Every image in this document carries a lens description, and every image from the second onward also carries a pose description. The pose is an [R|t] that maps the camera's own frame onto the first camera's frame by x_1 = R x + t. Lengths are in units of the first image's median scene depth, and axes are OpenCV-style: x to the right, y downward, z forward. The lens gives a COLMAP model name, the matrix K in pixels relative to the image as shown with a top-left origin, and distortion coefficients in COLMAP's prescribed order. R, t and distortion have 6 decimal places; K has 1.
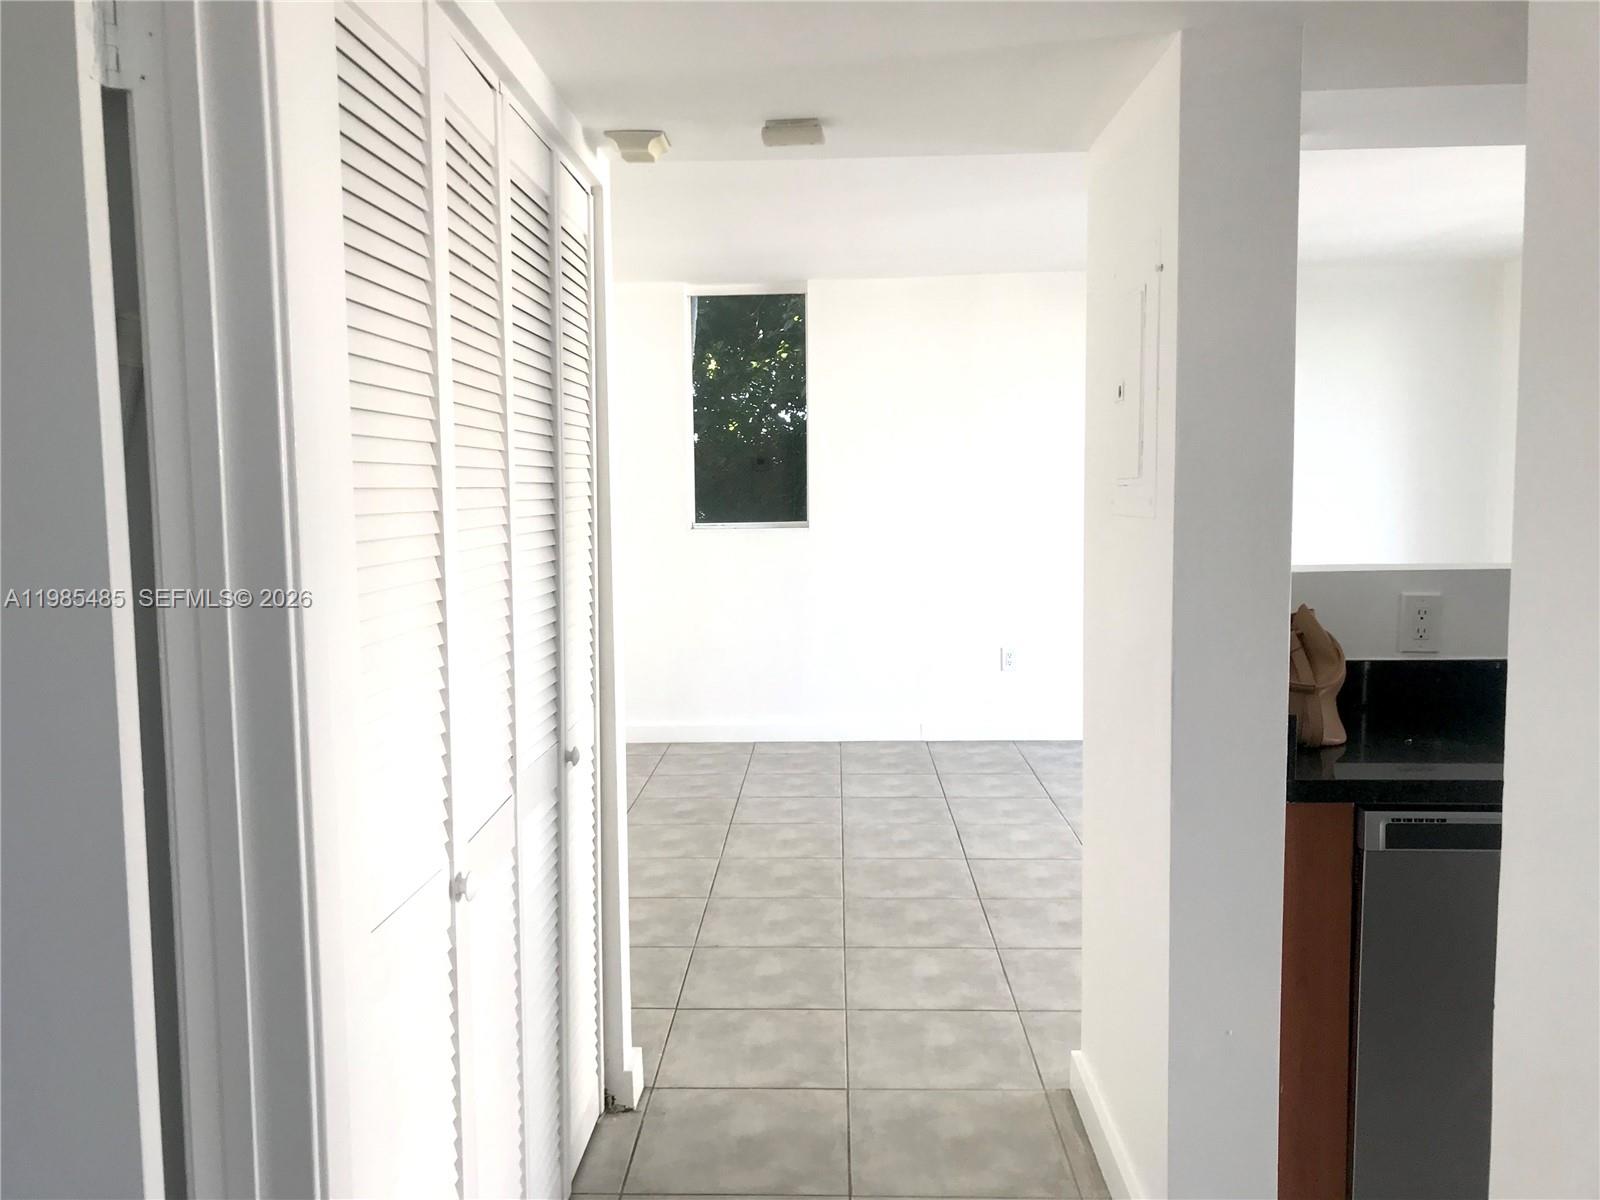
lens RADIAL K [[1304.9, 0, 785.2], [0, 1304.9, 591.3], [0, 0, 1]] dist [0.006525, 0.001853]
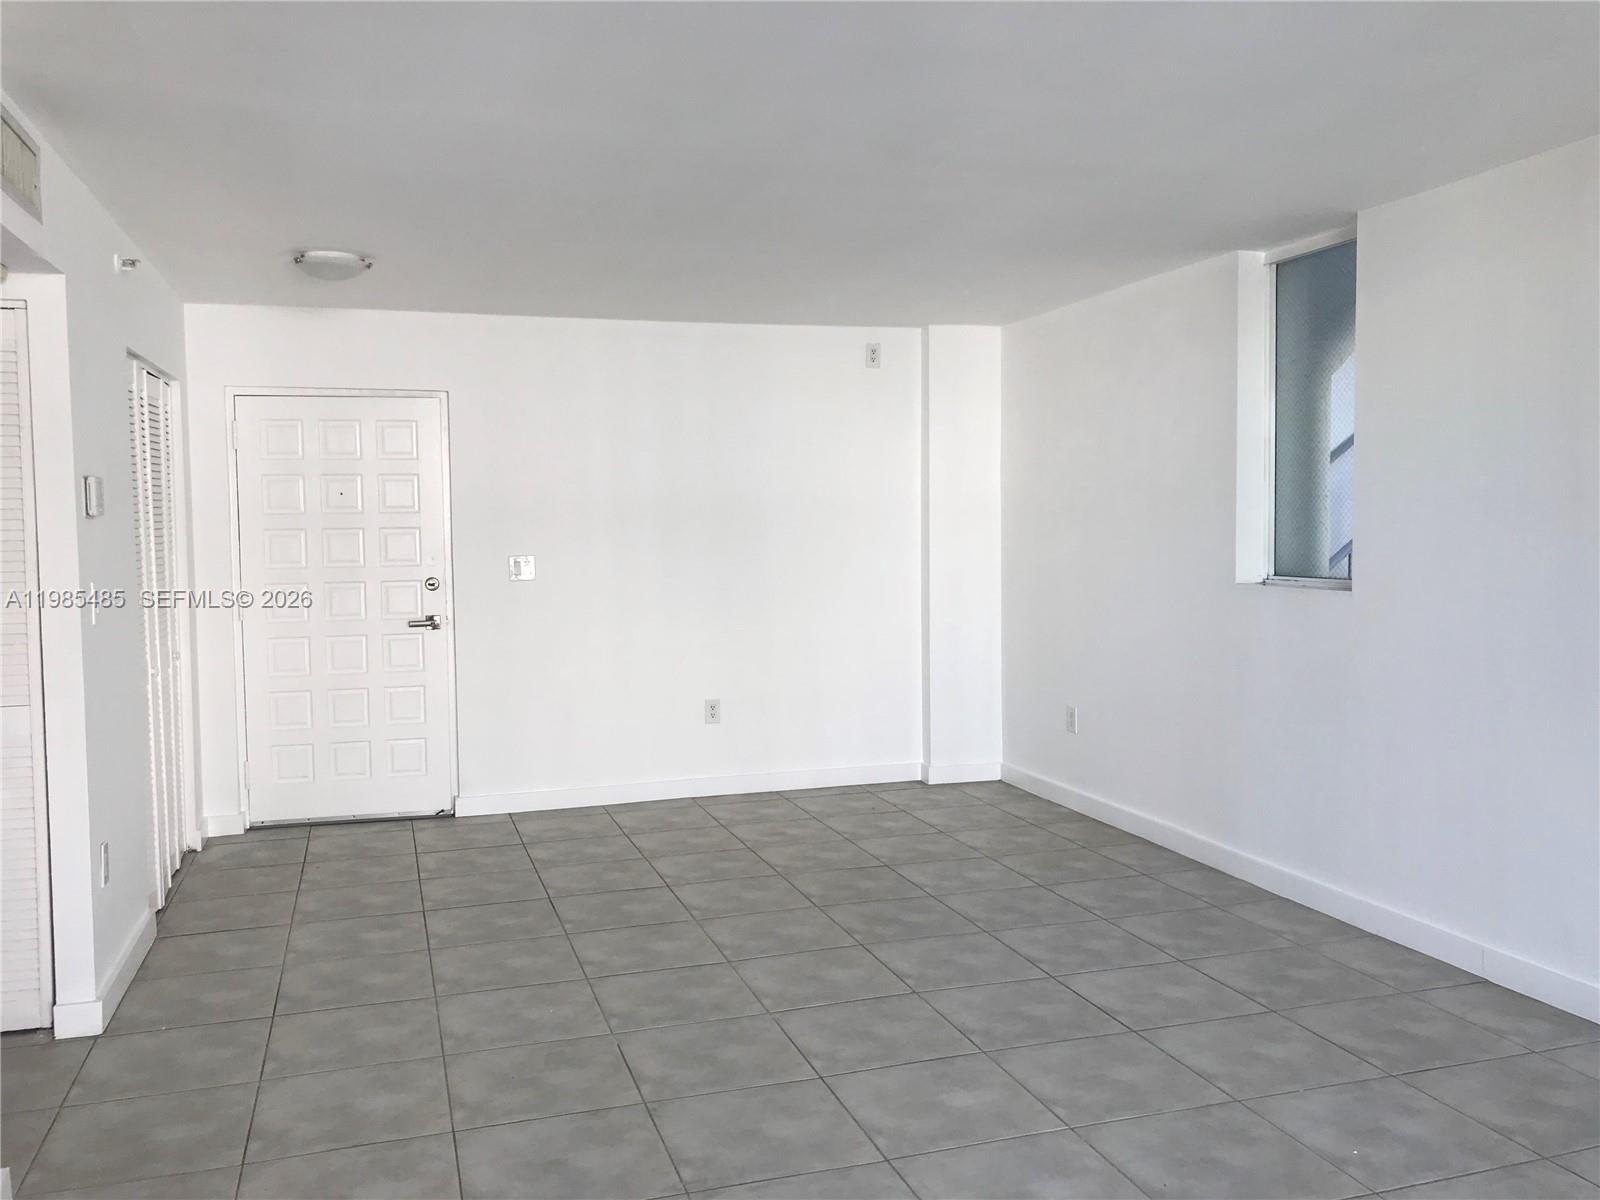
lens RADIAL K [[1304.9, 0, 785.2], [0, 1304.9, 591.3], [0, 0, 1]] dist [0.006525, 0.001853]
pose [[0.329836, 0.054144, -0.942484, 1.208706], [-0.078705, 0.996455, 0.029701, -0.105406], [0.940752, 0.064381, 0.332928, 1.176408]]
